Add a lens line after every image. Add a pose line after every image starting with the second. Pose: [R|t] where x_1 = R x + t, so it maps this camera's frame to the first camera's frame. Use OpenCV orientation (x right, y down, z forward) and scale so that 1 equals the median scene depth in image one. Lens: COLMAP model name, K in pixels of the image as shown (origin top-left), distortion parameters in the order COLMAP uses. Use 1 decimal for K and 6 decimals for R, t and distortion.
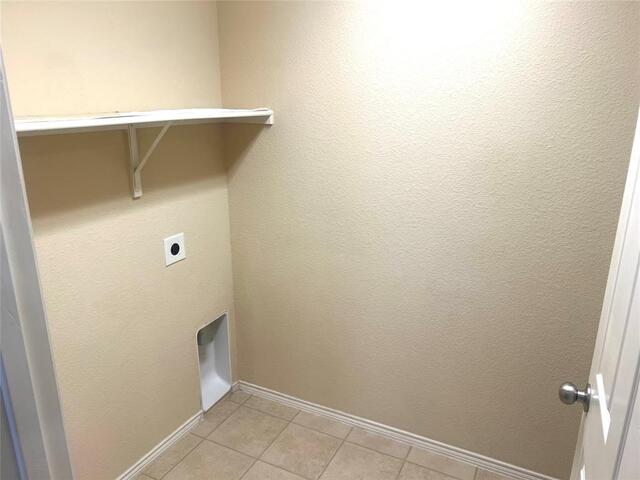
lens RADIAL K [[484.9, 0, 318.8], [0, 484.9, 239.2], [0, 0, 1]] dist [0.065412, -0.077636]
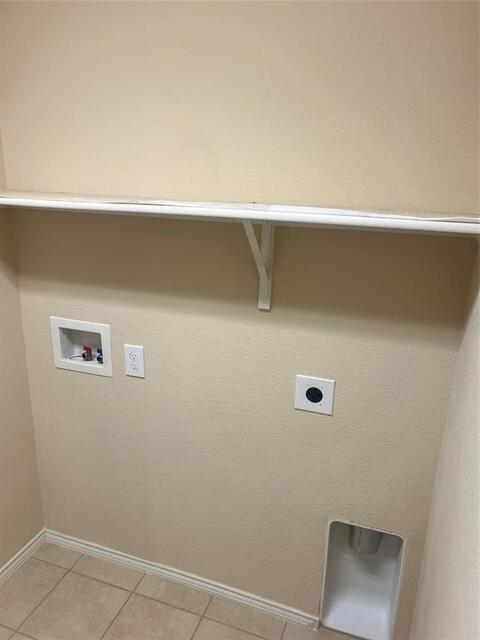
lens RADIAL K [[484.9, 0, 216.4], [0, 484.9, 334.8], [0, 0, 1]] dist [0.065412, -0.077636]
pose [[0.100229, 0.292856, -0.950889, 0.377638], [-0.314844, 0.915927, 0.248902, -0.205906], [0.943837, 0.274434, 0.184006, 0.717286]]
